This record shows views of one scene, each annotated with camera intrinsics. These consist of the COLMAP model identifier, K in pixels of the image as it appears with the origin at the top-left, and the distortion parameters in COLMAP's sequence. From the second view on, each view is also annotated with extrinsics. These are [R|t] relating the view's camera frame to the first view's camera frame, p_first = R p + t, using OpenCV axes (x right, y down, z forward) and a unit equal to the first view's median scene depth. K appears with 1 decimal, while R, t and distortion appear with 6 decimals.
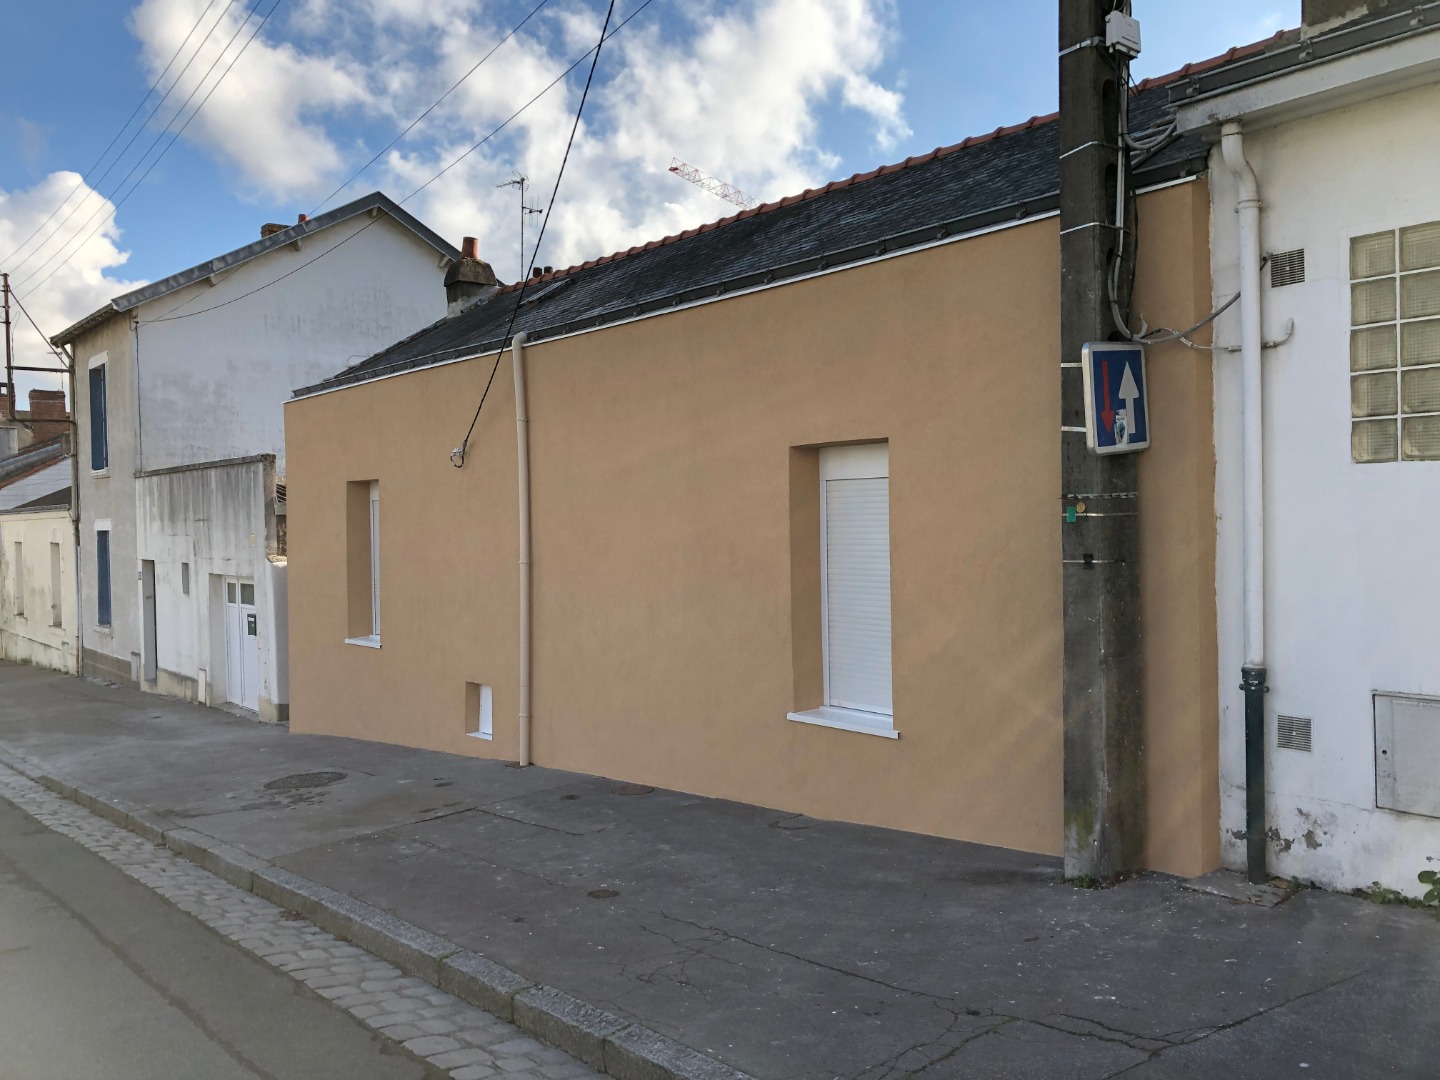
lens RADIAL K [[1178.1, 0, 716.8], [0, 1178.1, 543.9], [0, 0, 1]] dist [-0.036667, 0.106251]
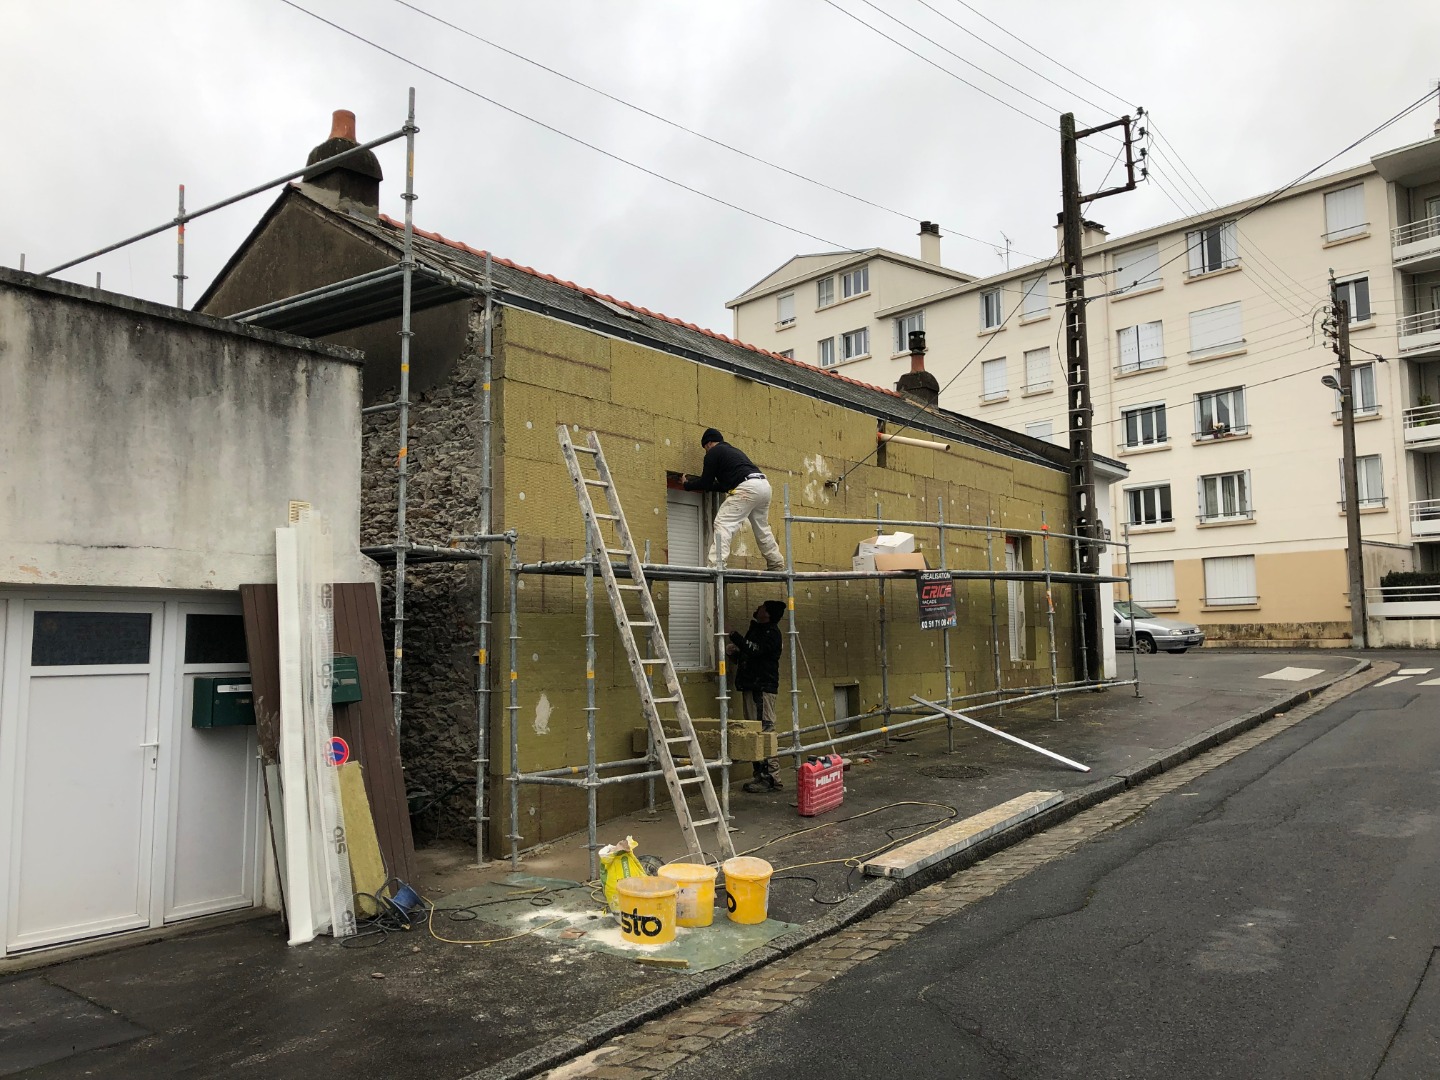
lens RADIAL K [[1160.1, 0, 720.0], [0, 1160.1, 540.0], [0, 0, 1]] dist [0.022472, -0.009759]
pose [[-0.224457, 0.108534, 0.968421, -2.479953], [0.033817, 0.994047, -0.103568, 0.173463], [-0.973897, 0.009502, -0.226791, 2.642711]]
